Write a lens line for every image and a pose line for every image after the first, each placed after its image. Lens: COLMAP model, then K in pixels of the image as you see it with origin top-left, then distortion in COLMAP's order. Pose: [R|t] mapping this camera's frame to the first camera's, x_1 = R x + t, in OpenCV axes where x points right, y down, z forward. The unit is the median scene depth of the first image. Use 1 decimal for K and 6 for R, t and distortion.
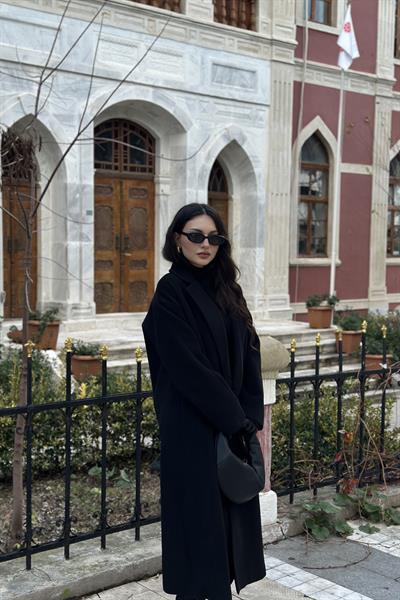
lens RADIAL K [[828.1, 0, 200.0], [0, 828.1, 300.0], [0, 0, 1]] dist [0.144733, -0.161915]
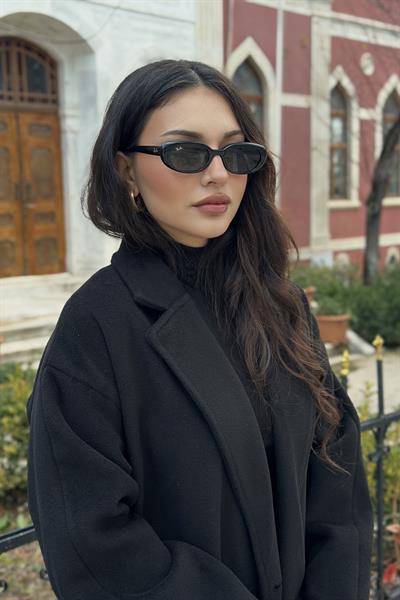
lens RADIAL K [[847.8, 0, 236.4], [0, 847.8, 288.6], [0, 0, 1]] dist [0.106067, -0.003078]
pose [[0.989341, -0.044057, 0.138796, -0.006913], [0.037424, 0.998046, 0.050046, -0.007943], [-0.140729, -0.044318, 0.989056, 0.135874]]
